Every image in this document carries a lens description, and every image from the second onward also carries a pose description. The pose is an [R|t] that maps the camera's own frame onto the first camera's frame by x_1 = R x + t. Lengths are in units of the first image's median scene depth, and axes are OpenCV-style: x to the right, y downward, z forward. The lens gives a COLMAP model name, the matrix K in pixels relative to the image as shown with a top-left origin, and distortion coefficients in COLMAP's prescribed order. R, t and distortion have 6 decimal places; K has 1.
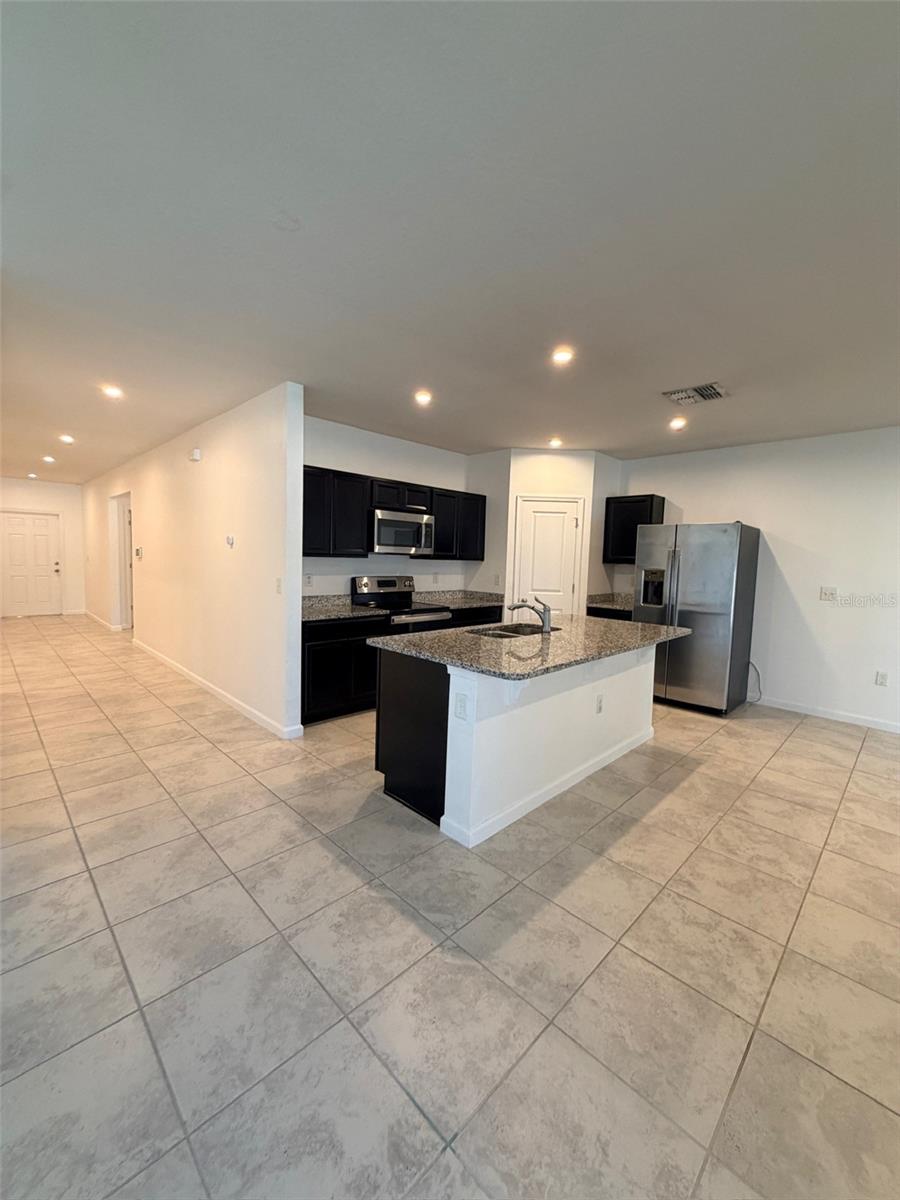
lens RADIAL K [[478.6, 0, 450.8], [0, 478.6, 597.0], [0, 0, 1]] dist [-0.000310, 0.000434]
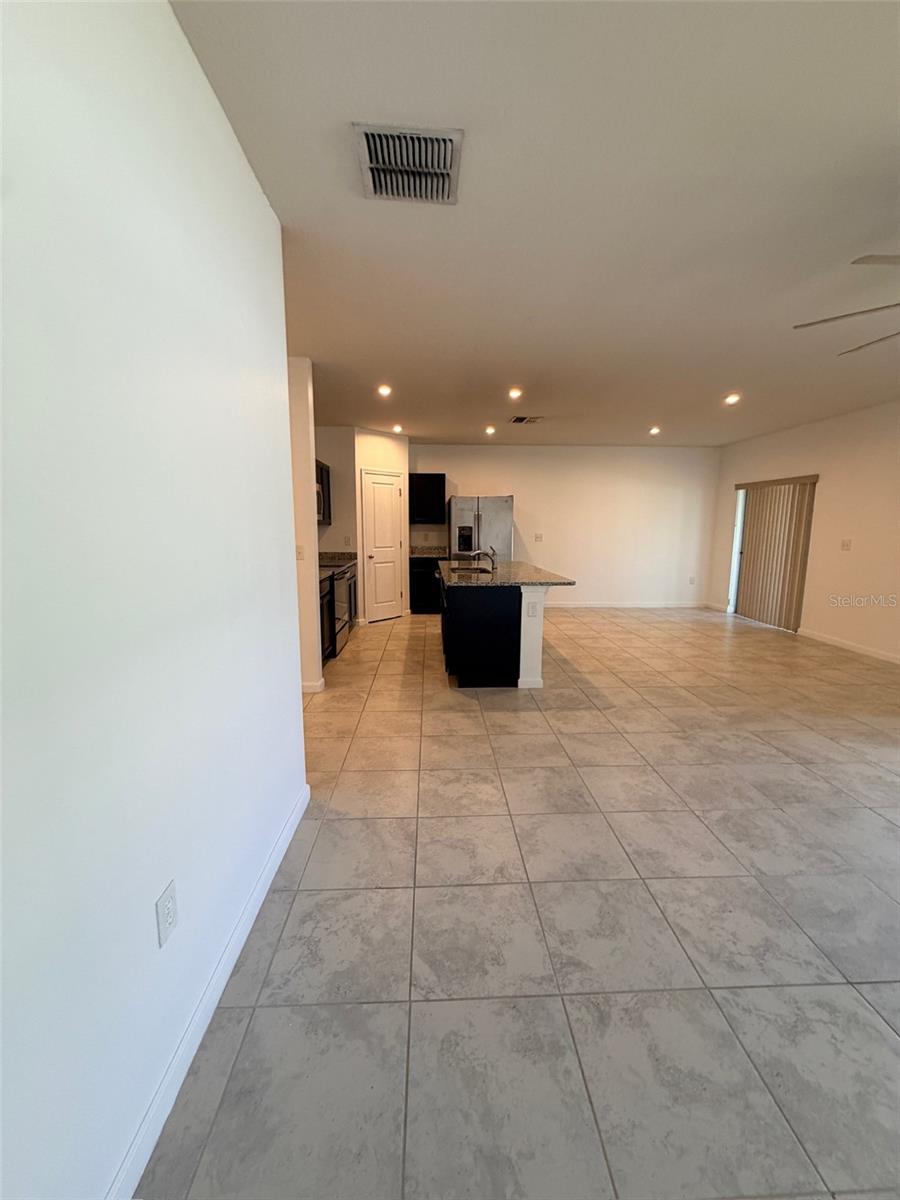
lens RADIAL K [[478.6, 0, 451.6], [0, 478.6, 597.6], [0, 0, 1]] dist [-0.000310, 0.000434]
pose [[0.677040, -0.139237, 0.722655, -0.754698], [0.079245, 0.990023, 0.116510, -0.018722], [-0.731668, -0.021615, 0.681319, 0.028093]]
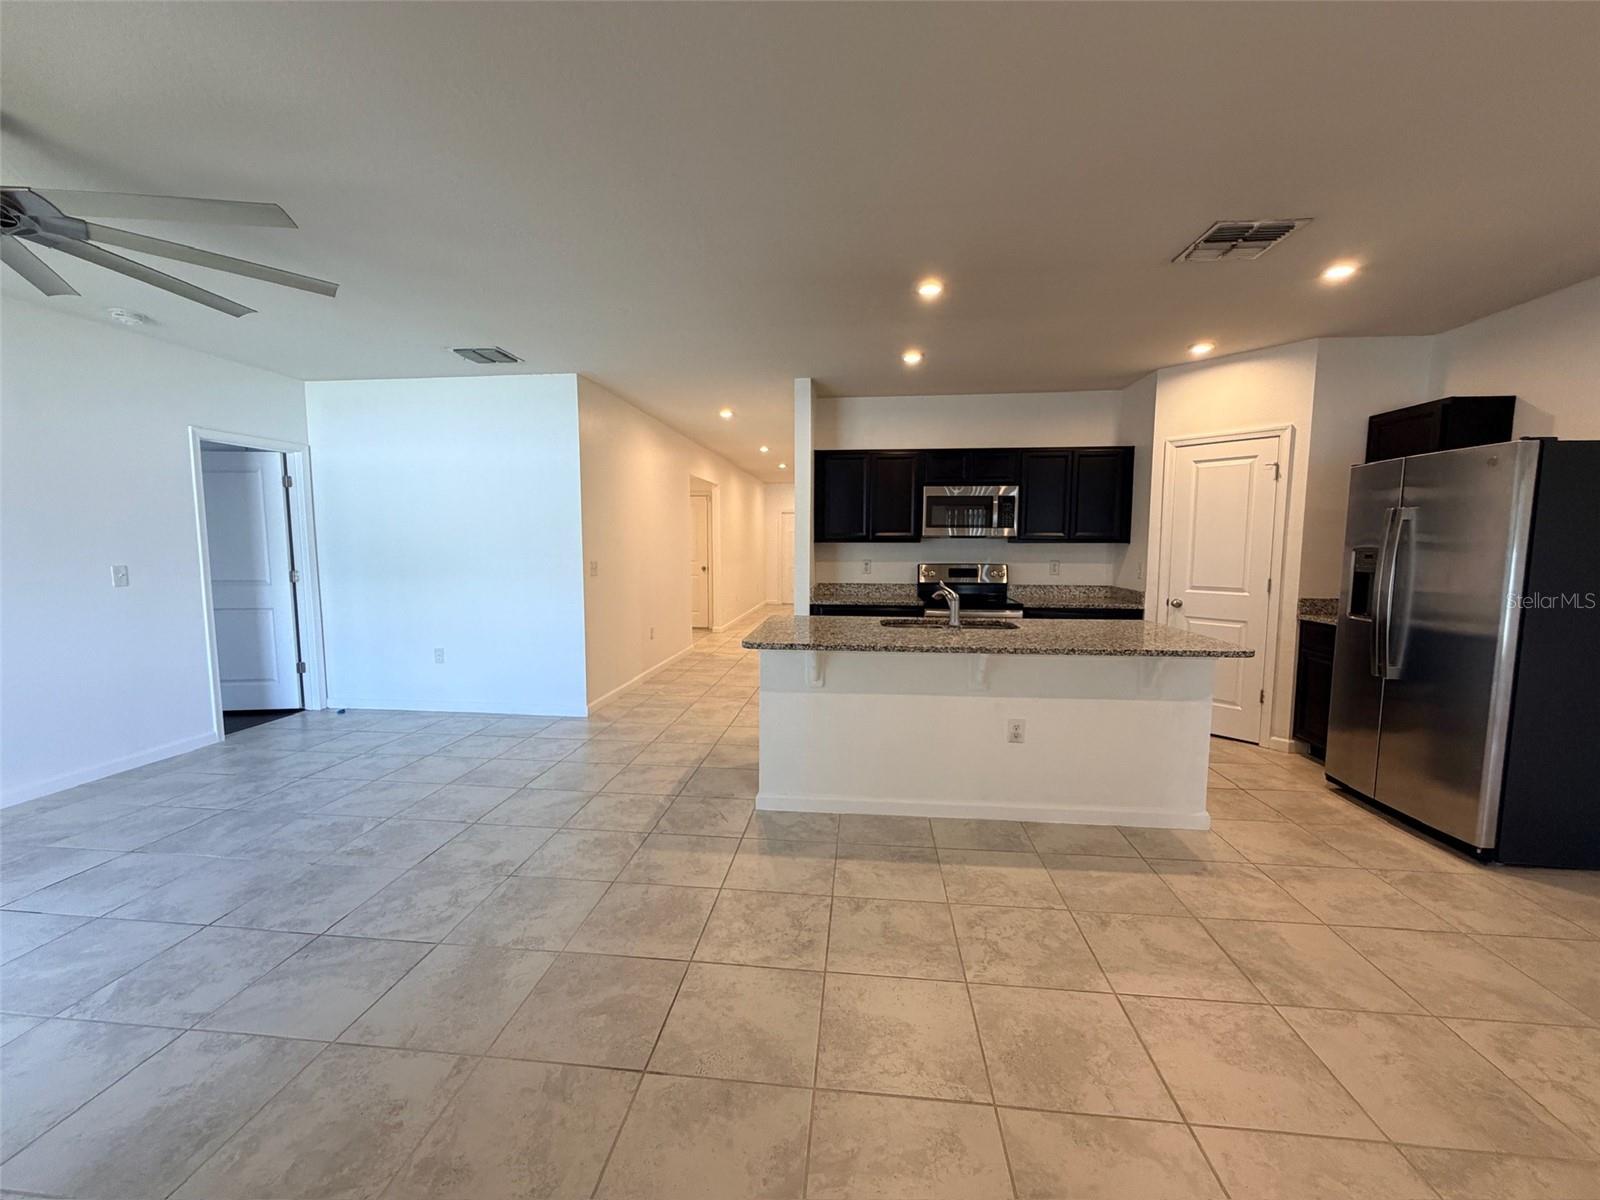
lens RADIAL K [[638.1, 0, 792.8], [0, 638.1, 601.0], [0, 0, 1]] dist [-0.000310, 0.000434]
pose [[0.623173, 0.043101, -0.780895, 0.627982], [-0.048479, 0.998689, 0.016435, 0.019177], [0.780580, 0.027615, 0.624446, 0.088504]]
